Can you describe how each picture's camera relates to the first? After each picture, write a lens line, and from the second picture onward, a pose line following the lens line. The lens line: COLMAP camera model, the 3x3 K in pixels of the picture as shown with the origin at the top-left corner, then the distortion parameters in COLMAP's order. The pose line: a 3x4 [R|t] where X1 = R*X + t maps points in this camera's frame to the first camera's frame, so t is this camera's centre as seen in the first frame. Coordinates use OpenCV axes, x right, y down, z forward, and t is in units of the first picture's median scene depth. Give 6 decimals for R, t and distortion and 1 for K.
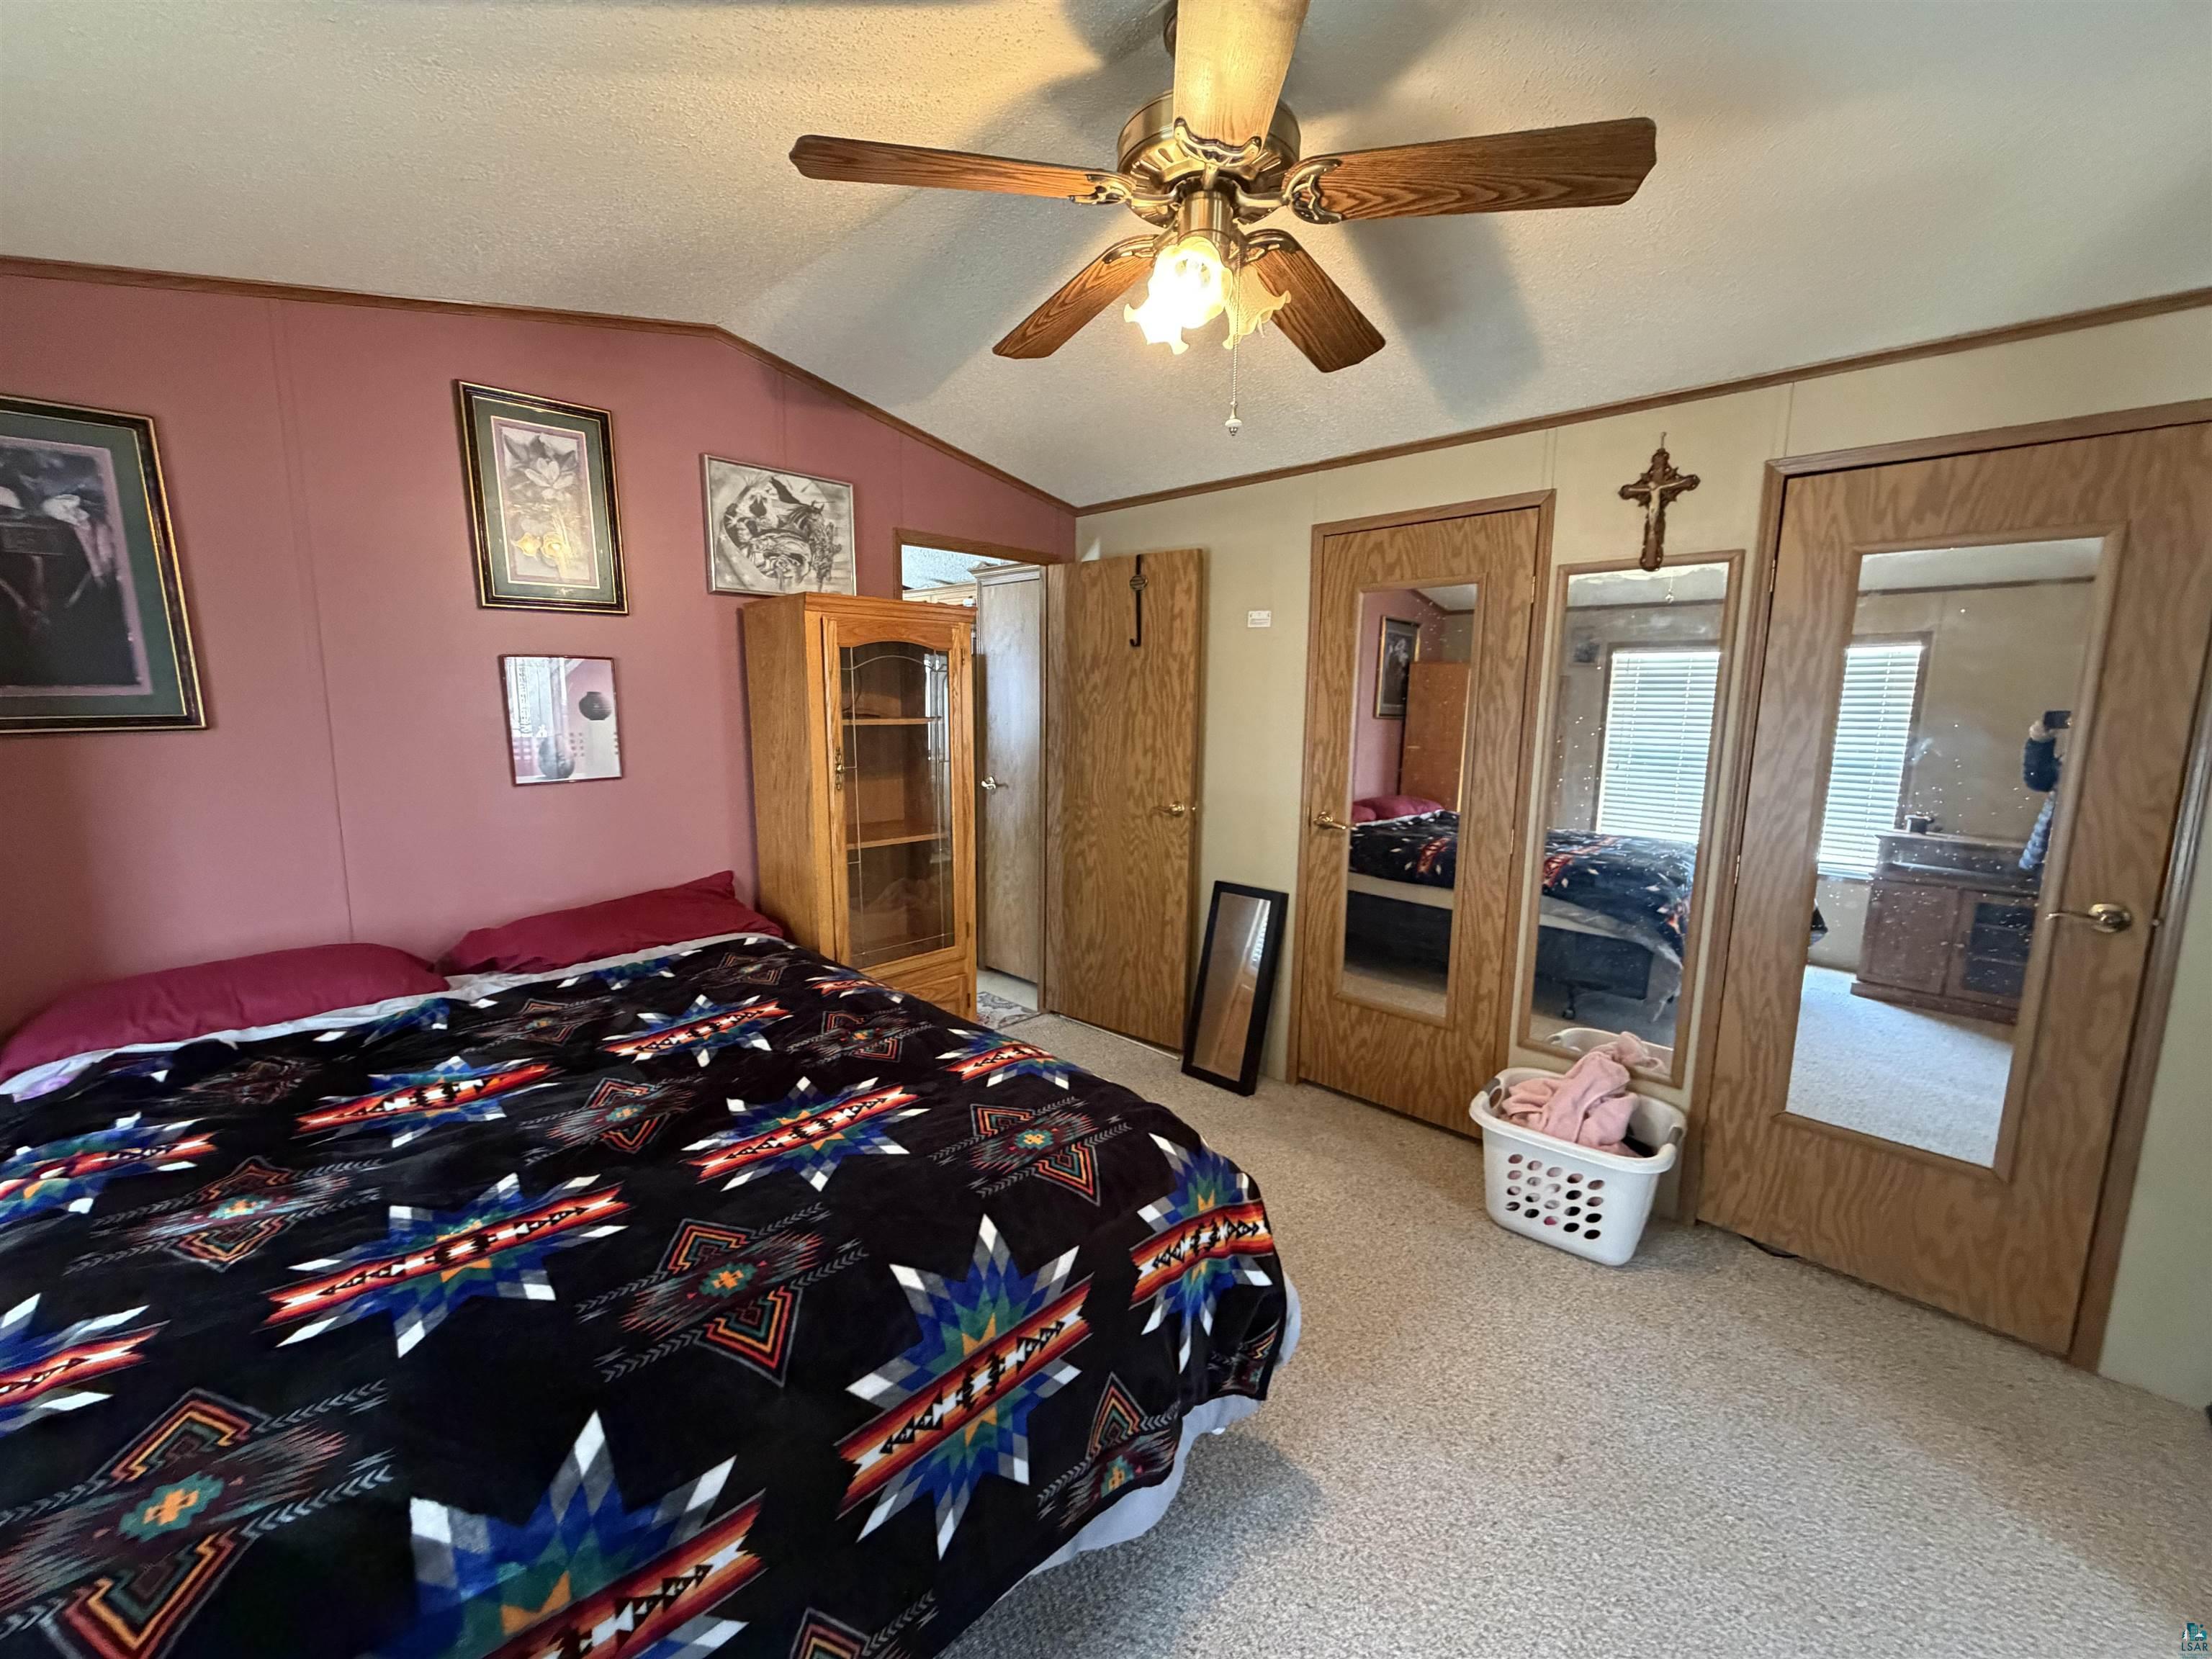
lens RADIAL K [[880.2, 0, 1100.6], [0, 880.2, 831.2], [0, 0, 1]] dist [0.002305, -0.000557]
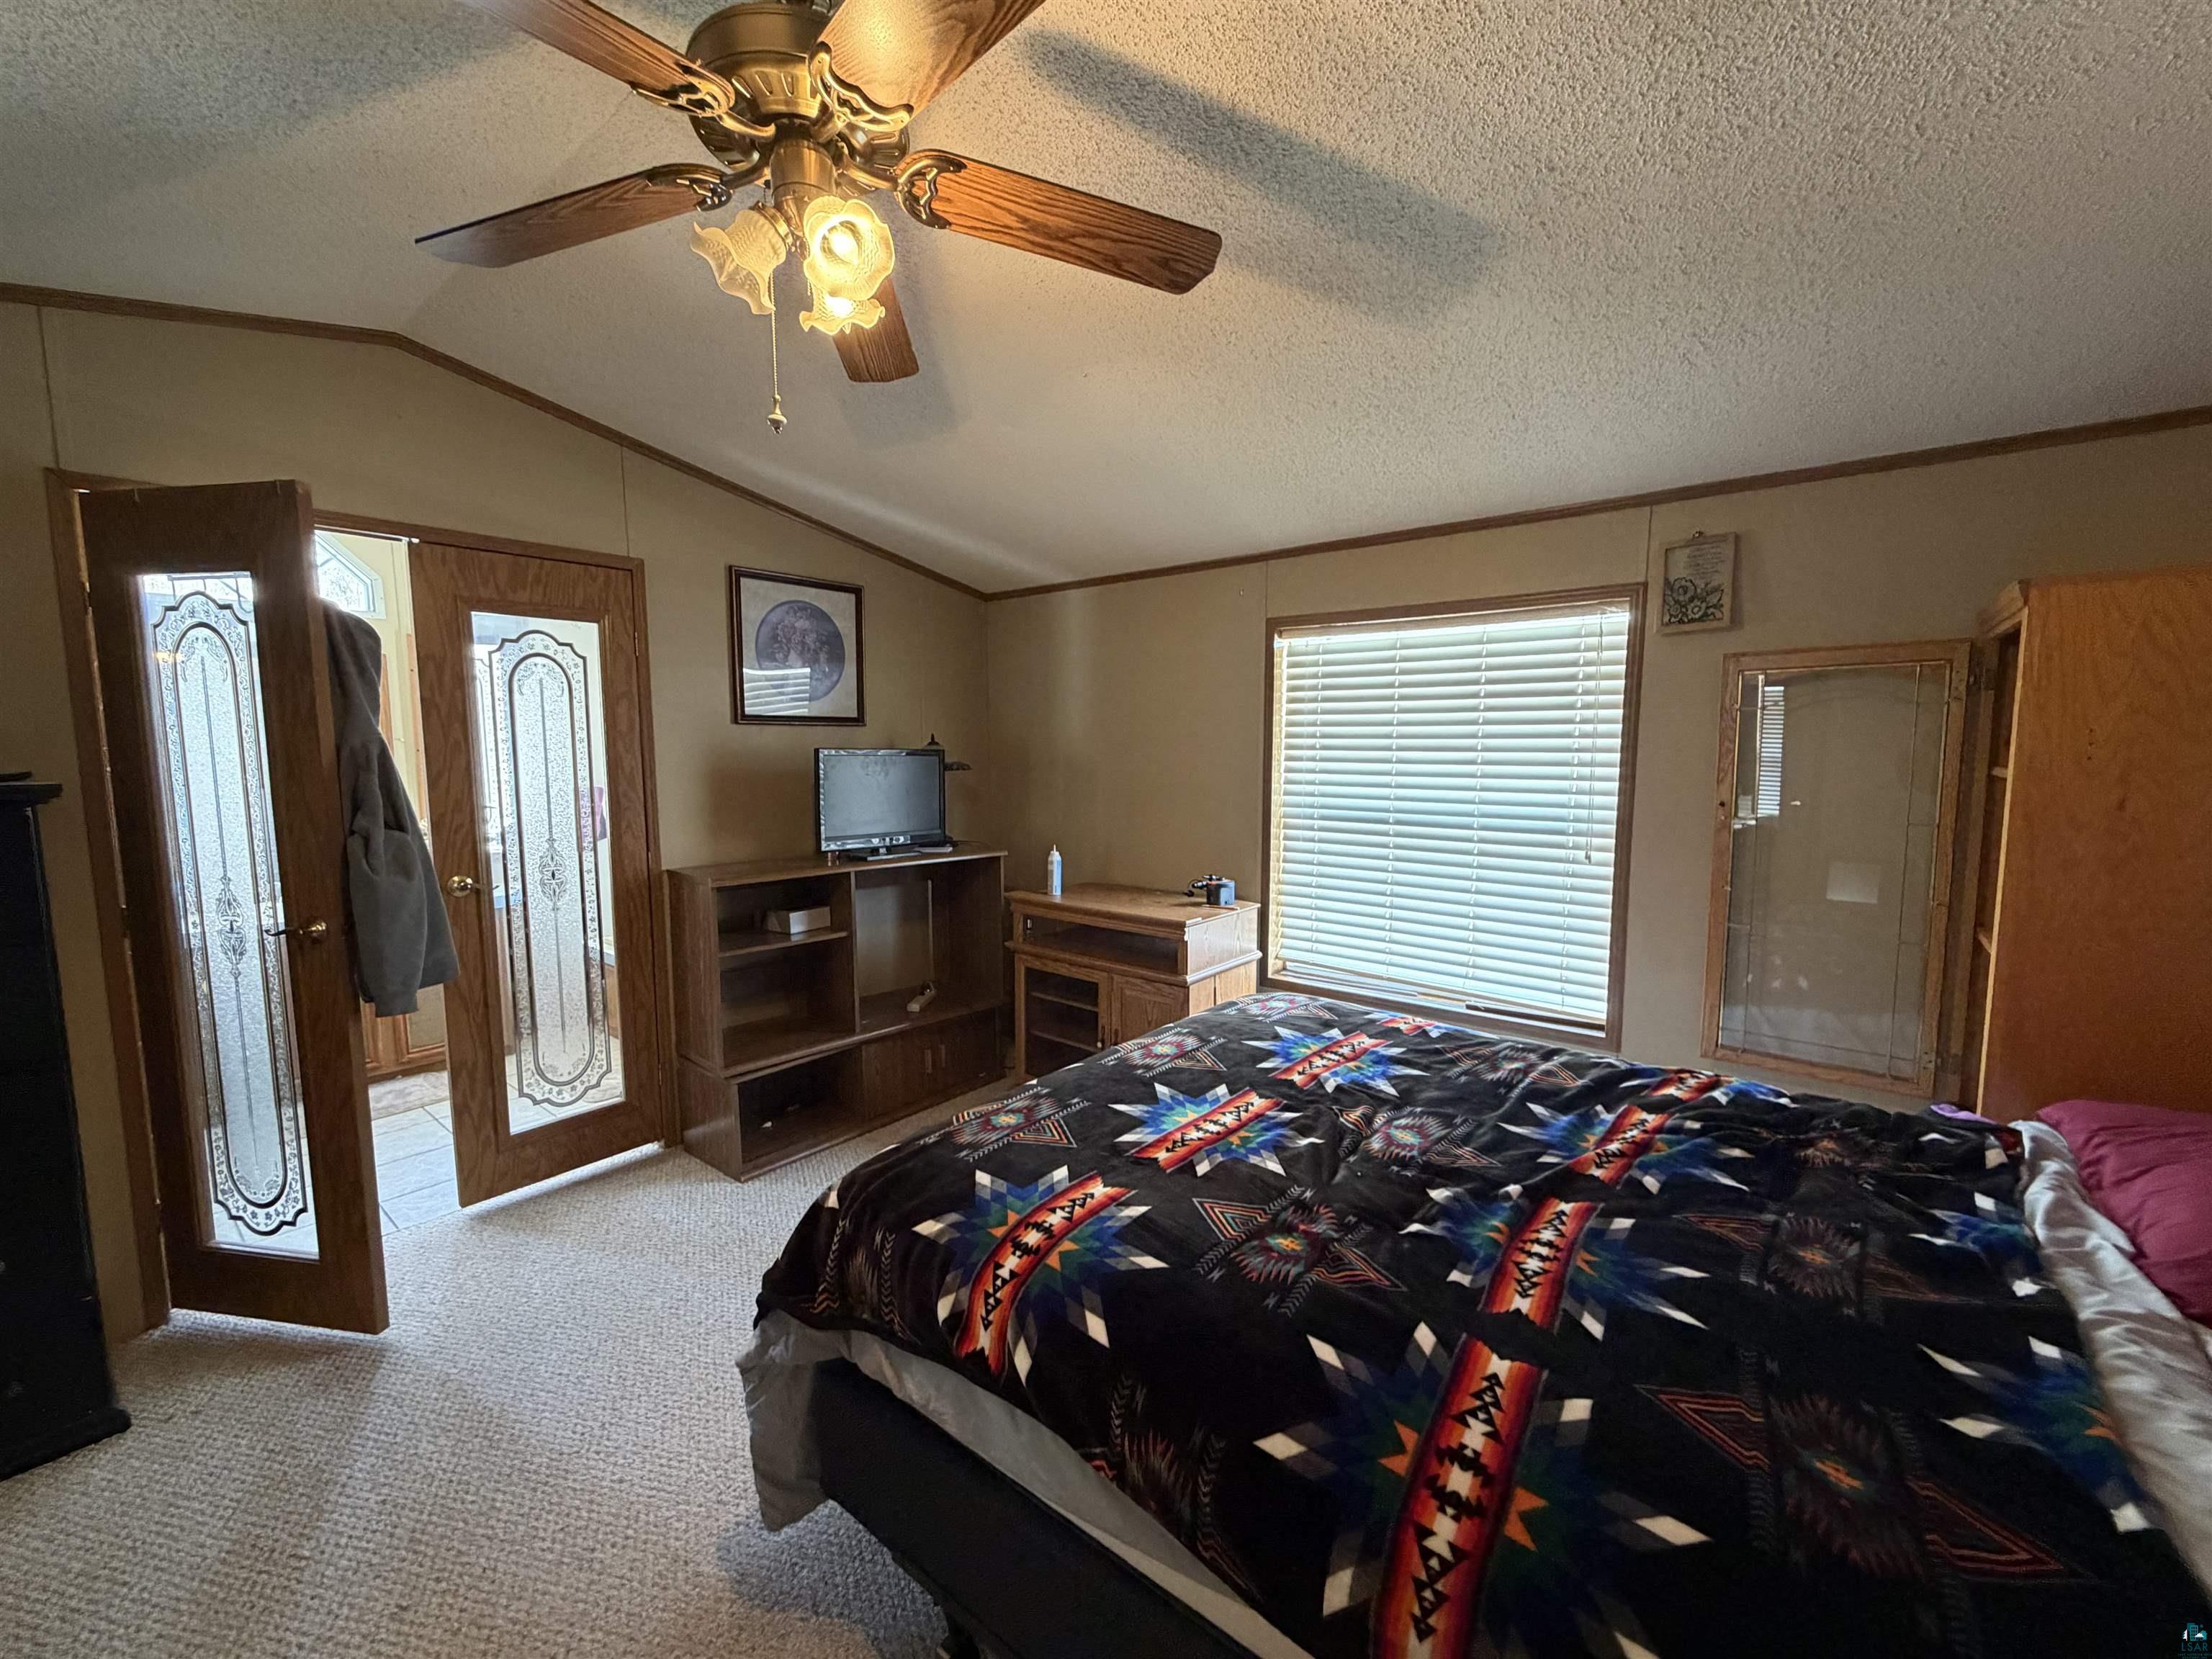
lens RADIAL K [[892.0, 0, 1096.1], [0, 892.0, 834.2], [0, 0, 1]] dist [-0.001409, -0.000234]
pose [[-0.996455, -0.003717, -0.084045, -0.053257], [-0.024737, 0.967806, 0.250478, -0.177631], [0.080408, 0.251670, -0.964467, 1.198249]]
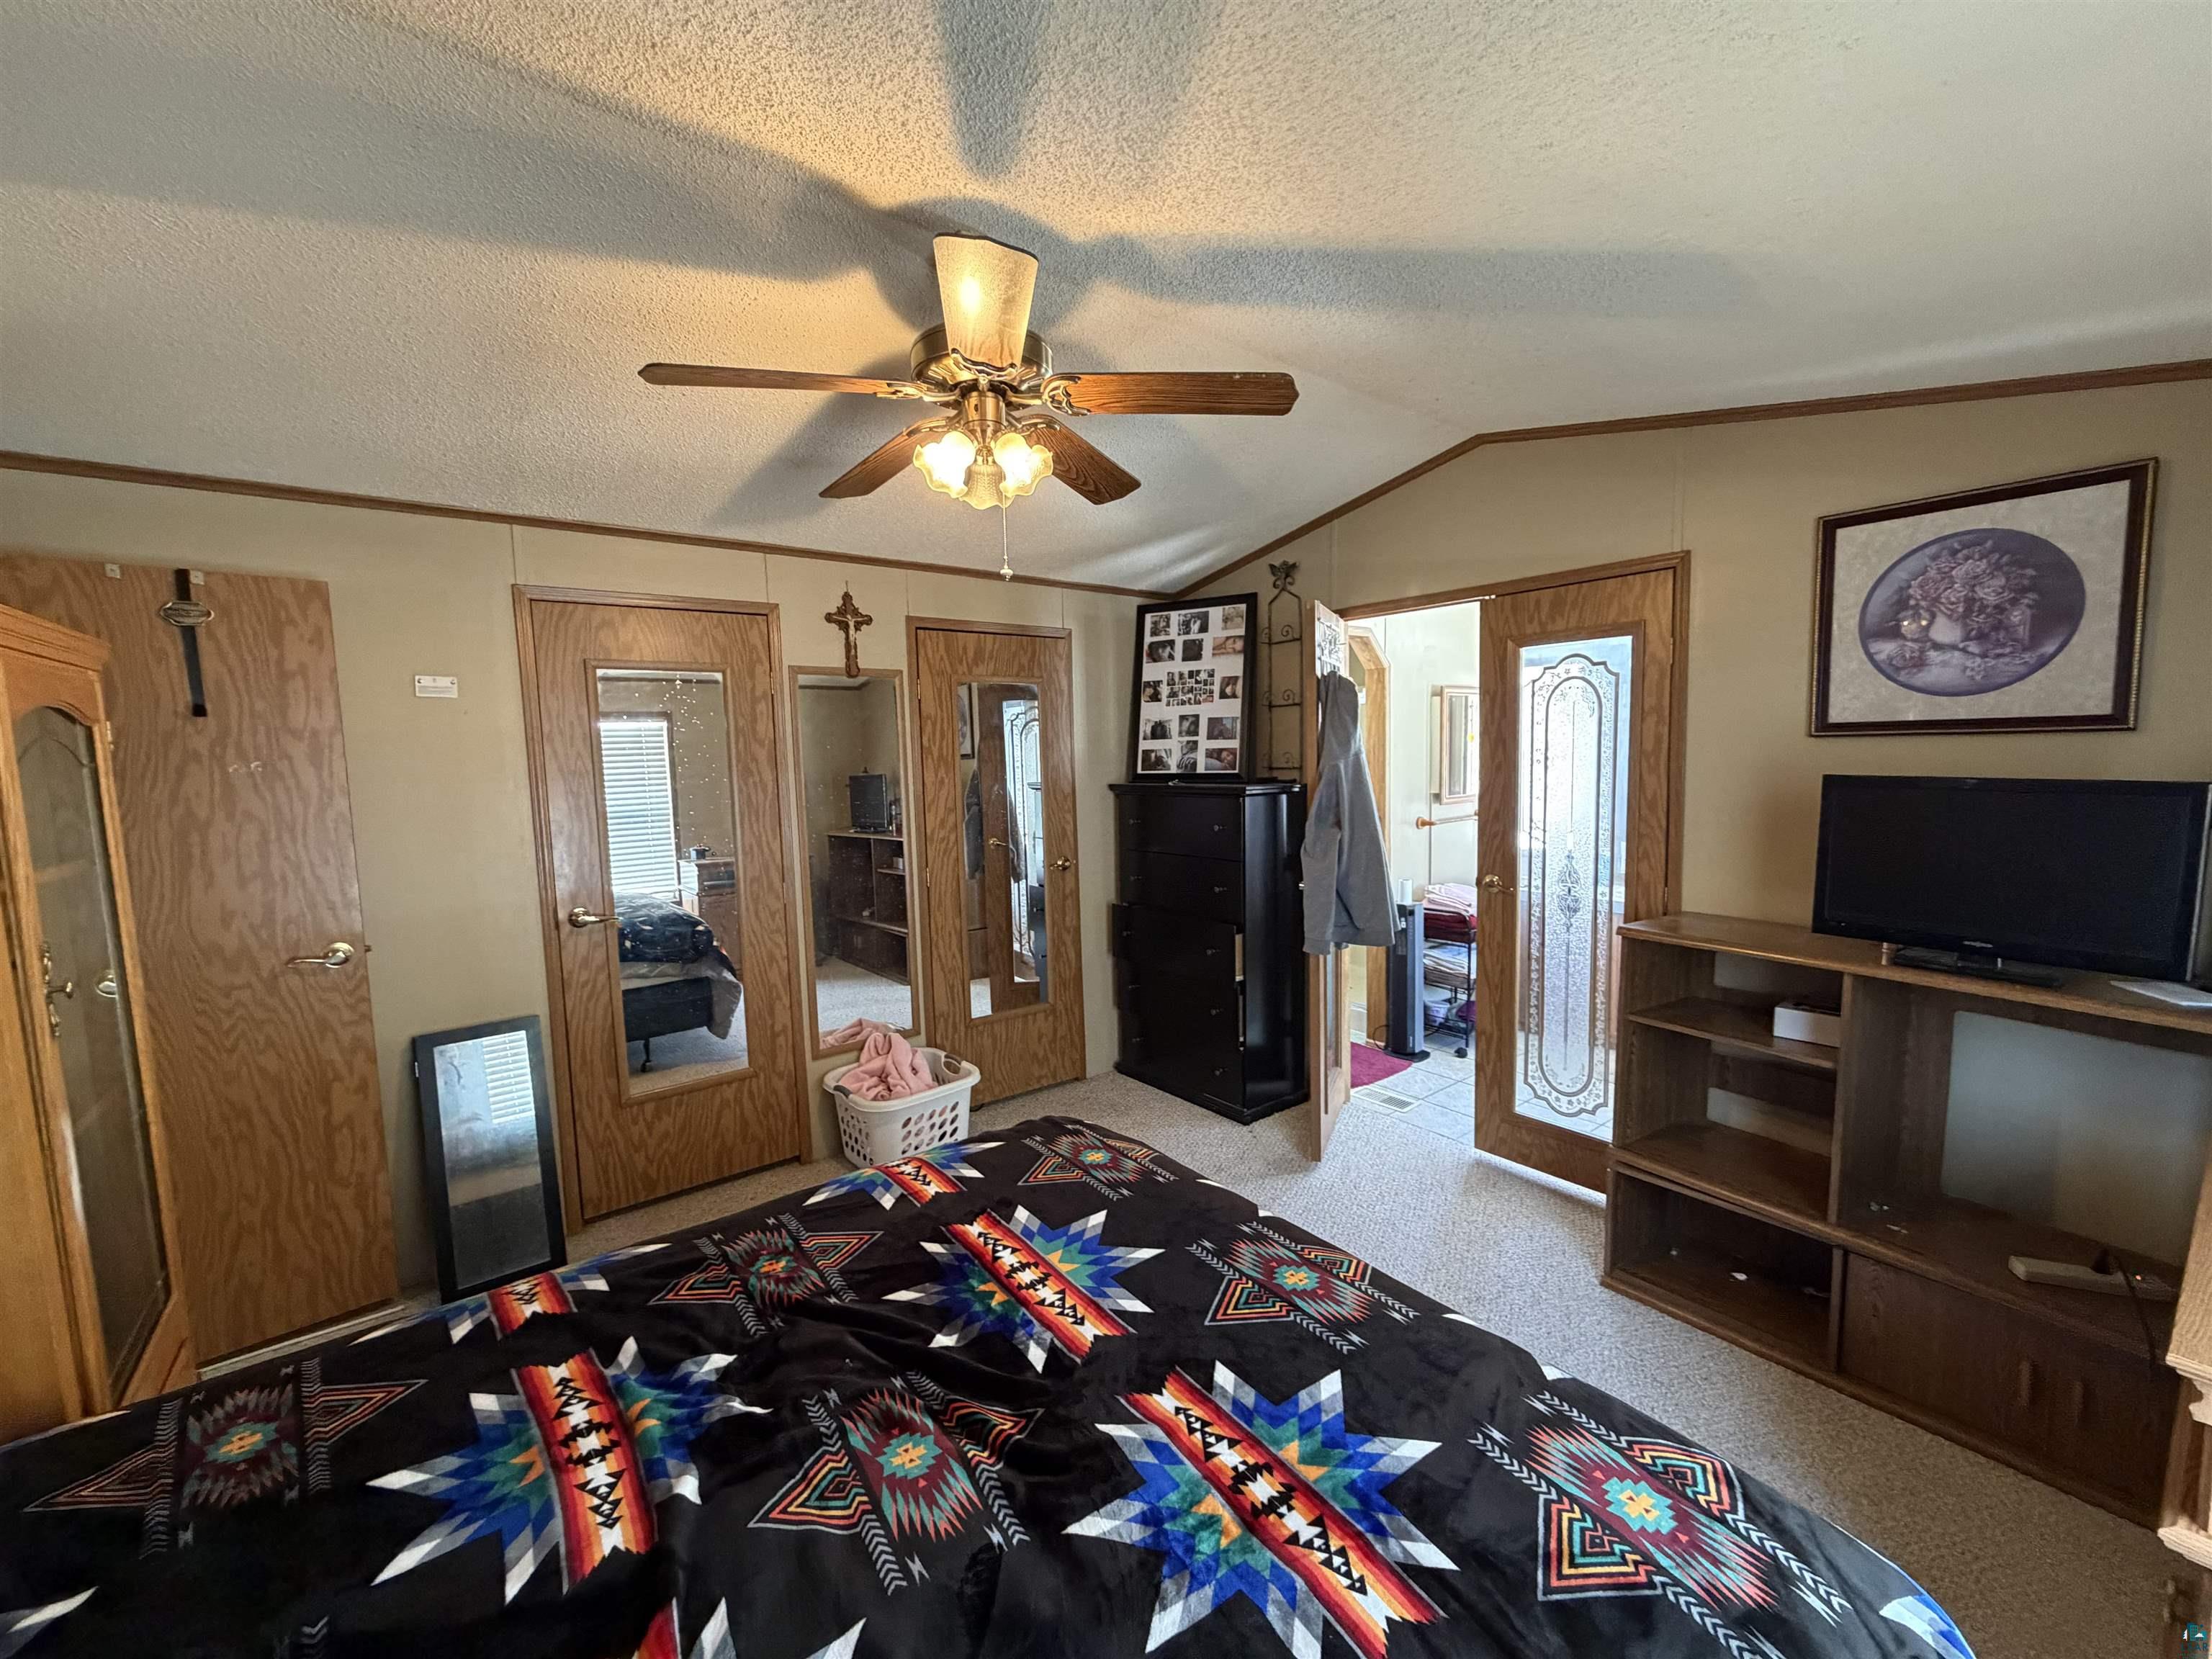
lens RADIAL K [[880.2, 0, 1100.6], [0, 880.2, 831.2], [0, 0, 1]] dist [0.002305, -0.000557]
pose [[0.147587, -0.106431, 0.983306, -0.698106], [0.175806, 0.981184, 0.079814, -0.100146], [-0.973299, 0.161092, 0.163521, 0.430483]]
